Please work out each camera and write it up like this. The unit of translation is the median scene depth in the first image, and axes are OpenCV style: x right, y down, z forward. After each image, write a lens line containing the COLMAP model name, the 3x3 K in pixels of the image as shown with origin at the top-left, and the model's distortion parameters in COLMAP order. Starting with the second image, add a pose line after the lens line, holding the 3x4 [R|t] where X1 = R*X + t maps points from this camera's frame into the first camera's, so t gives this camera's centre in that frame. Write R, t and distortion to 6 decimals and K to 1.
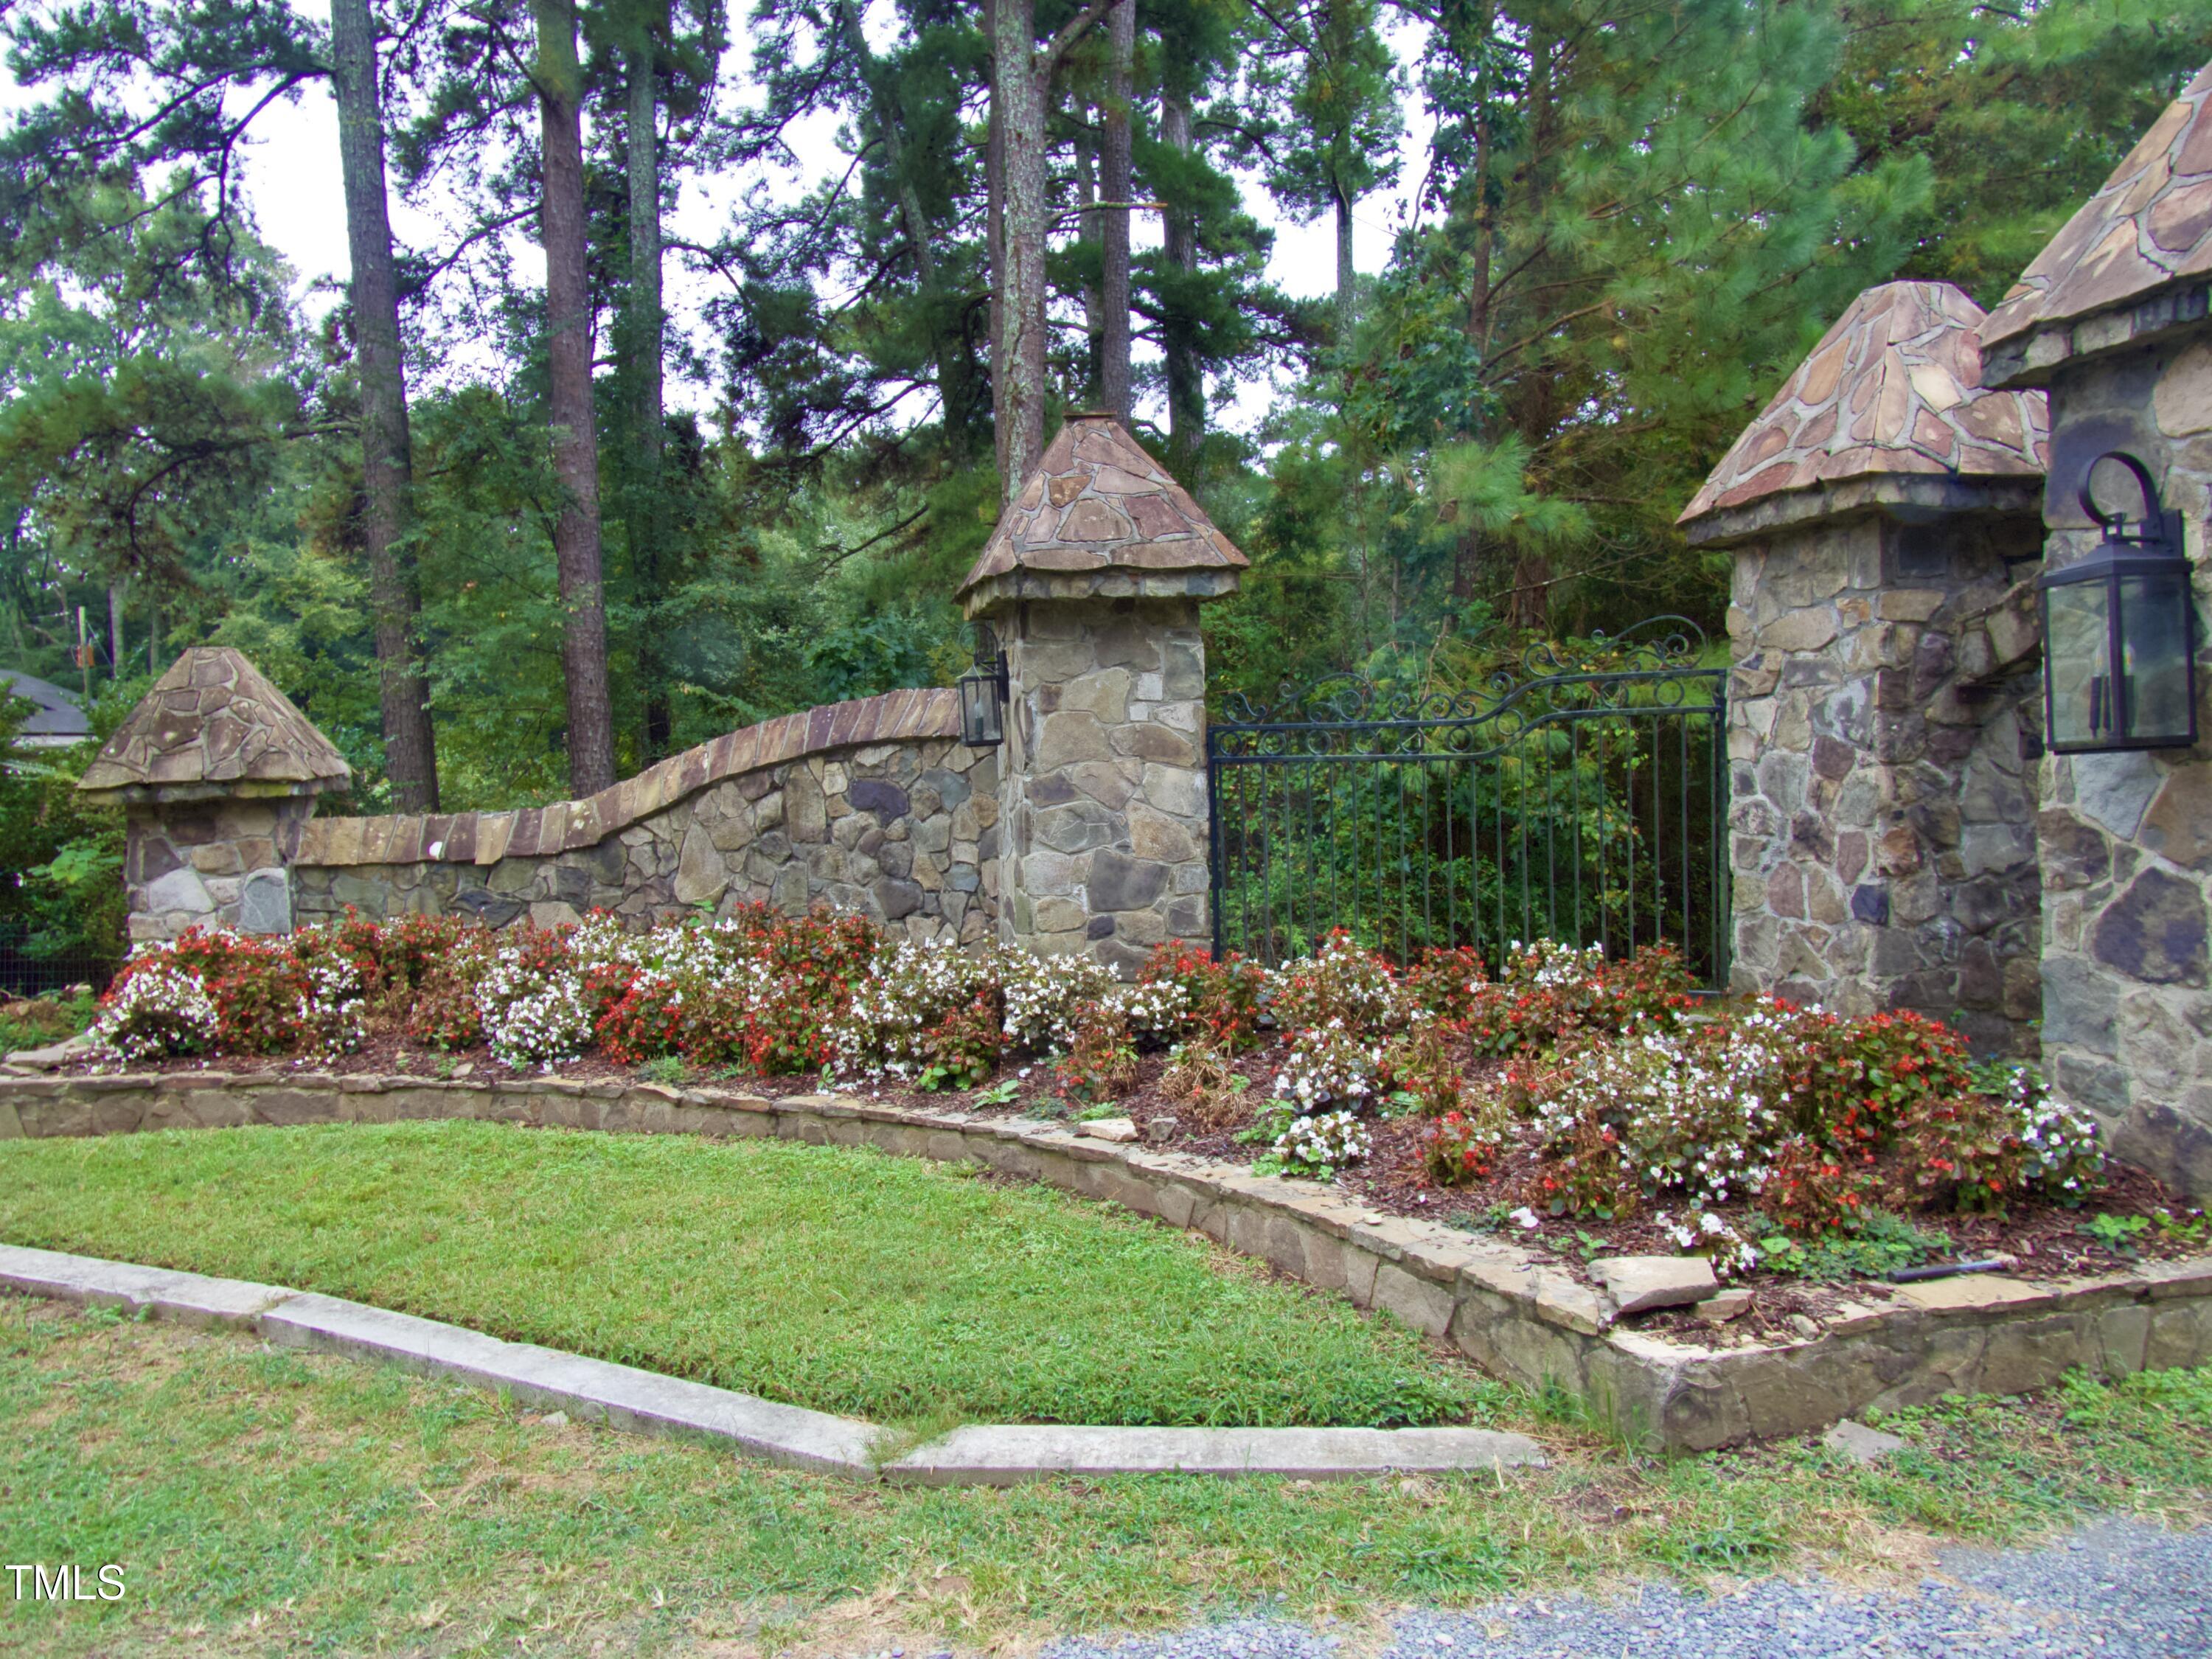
lens RADIAL K [[1614.3, 0, 1110.0], [0, 1614.3, 817.6], [0, 0, 1]] dist [-0.023296, 0.024230]
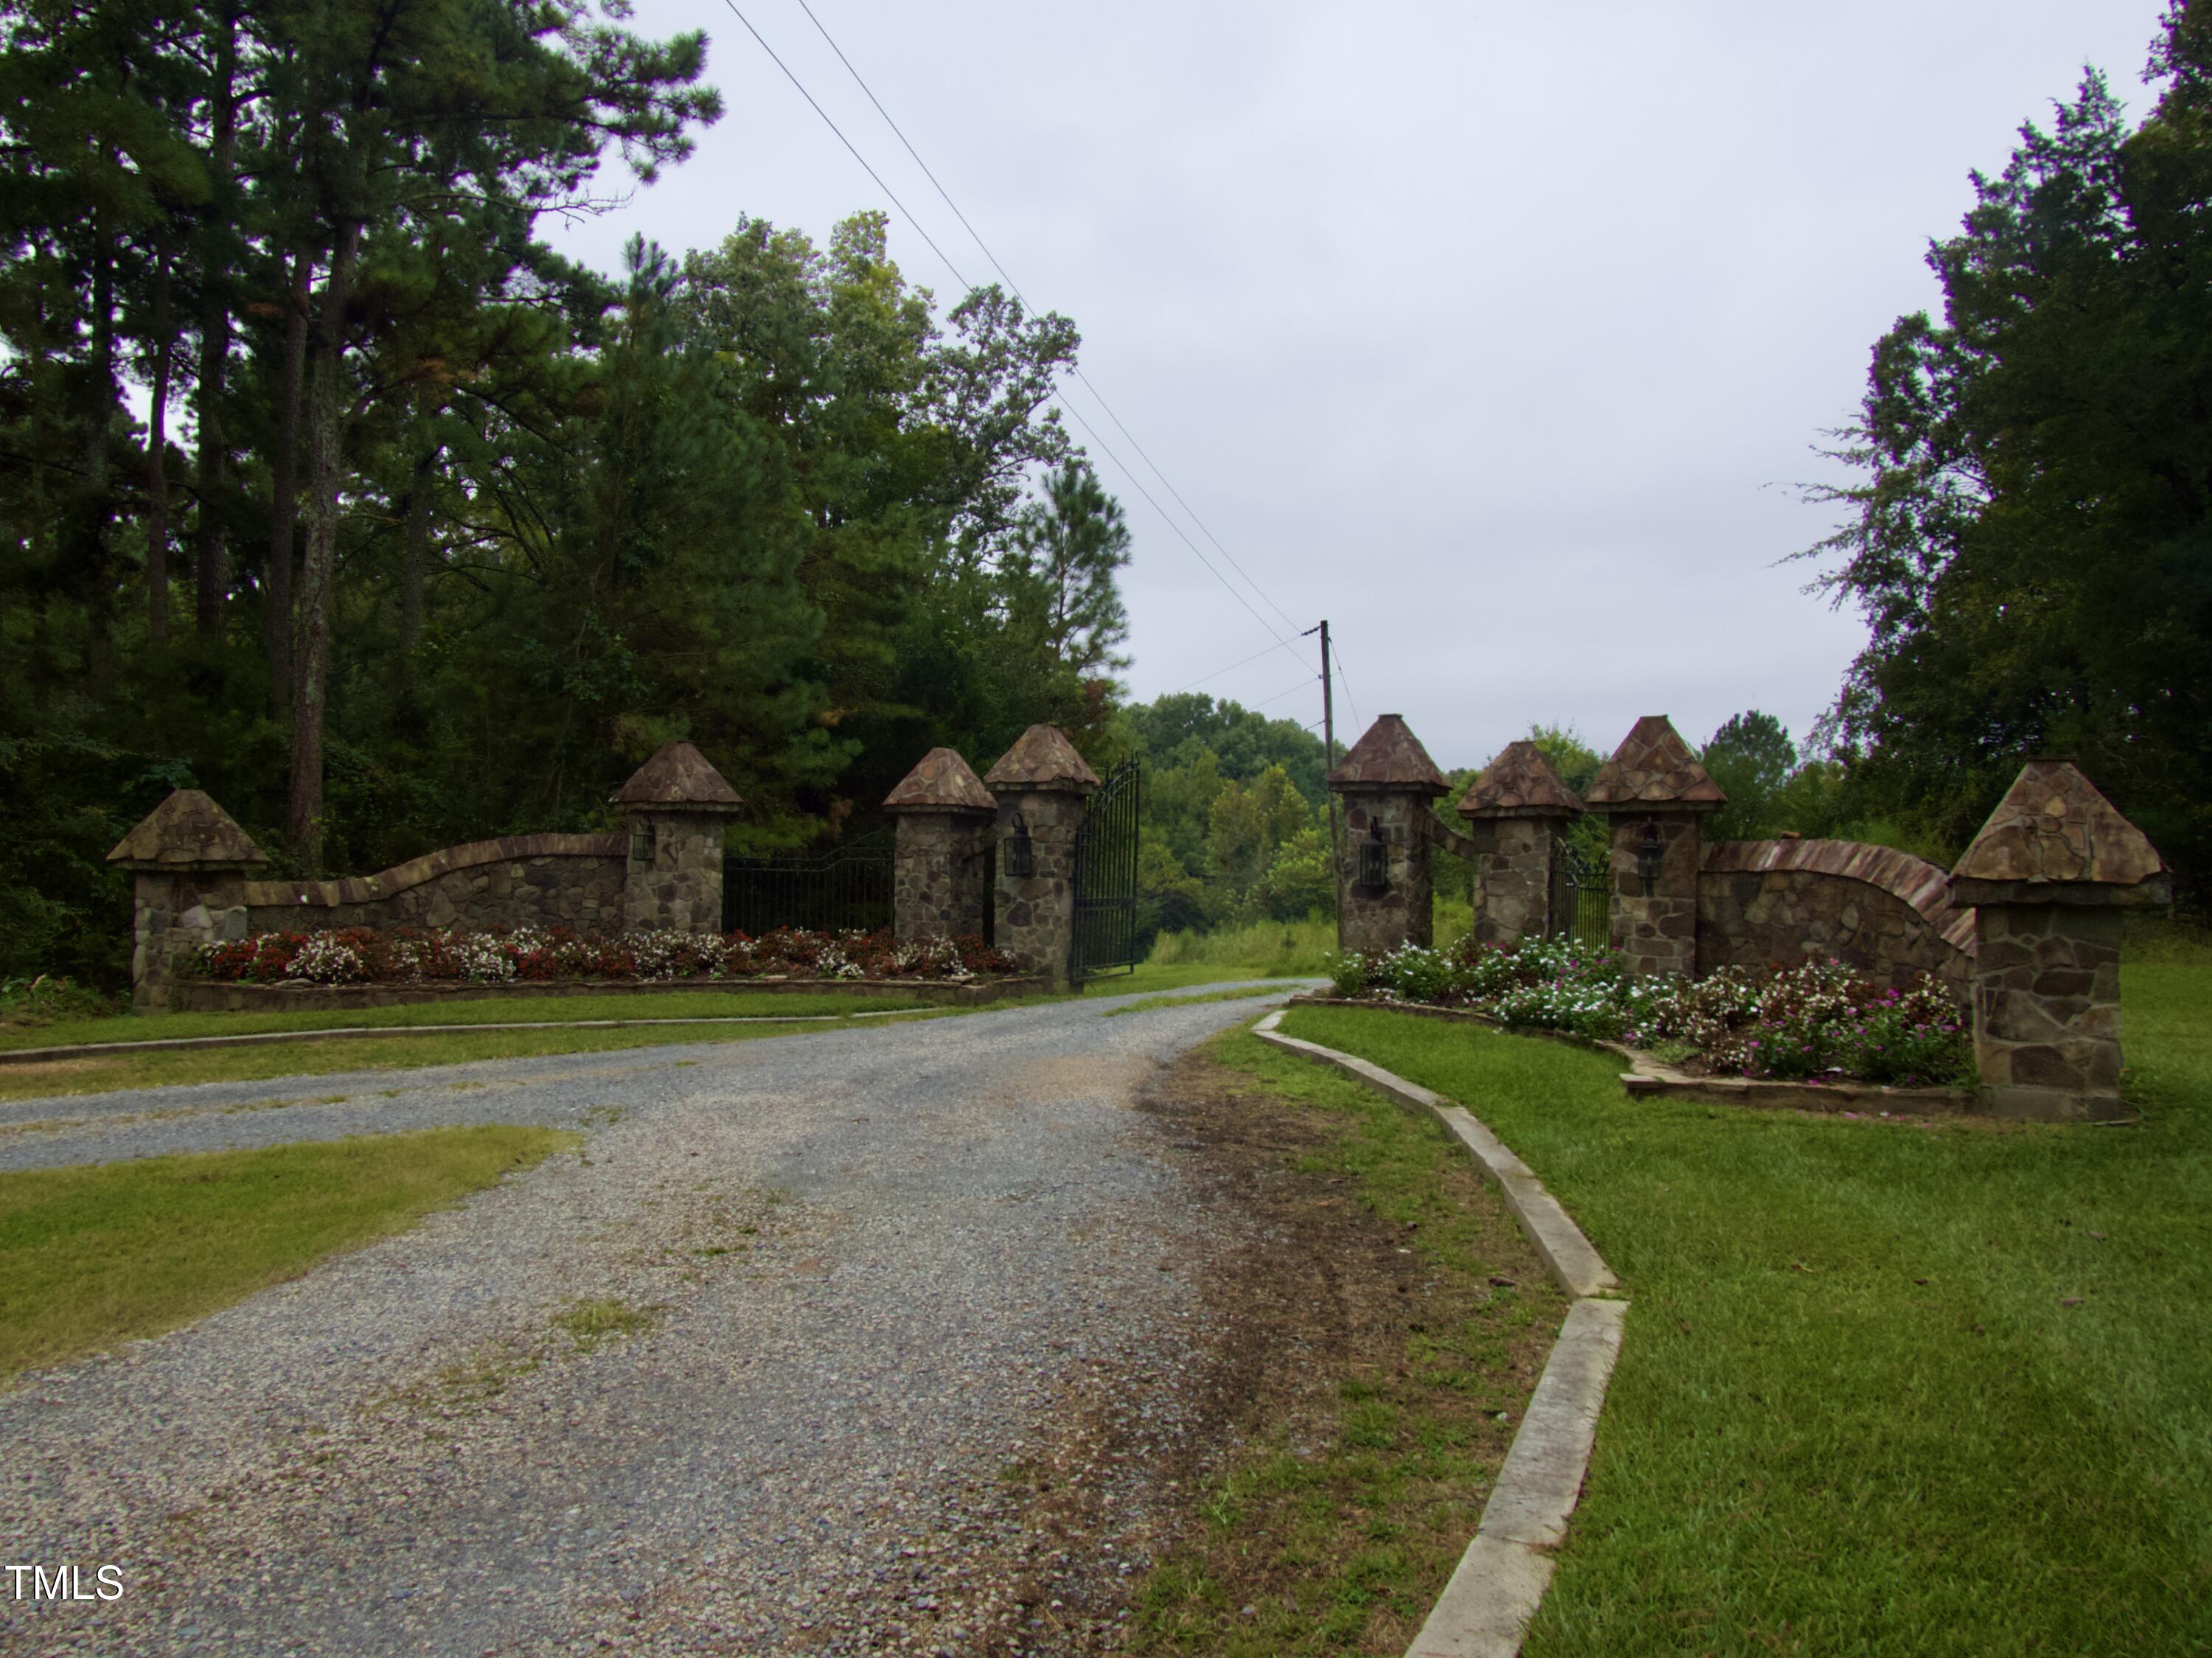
lens RADIAL K [[1614.2, 0, 1114.3], [0, 1614.2, 773.5], [0, 0, 1]] dist [-0.023296, 0.024230]
pose [[0.650779, 0.080647, 0.754972, -1.381520], [-0.002567, 0.994571, -0.104028, 0.075190], [-0.759263, 0.065762, 0.647453, -1.142092]]
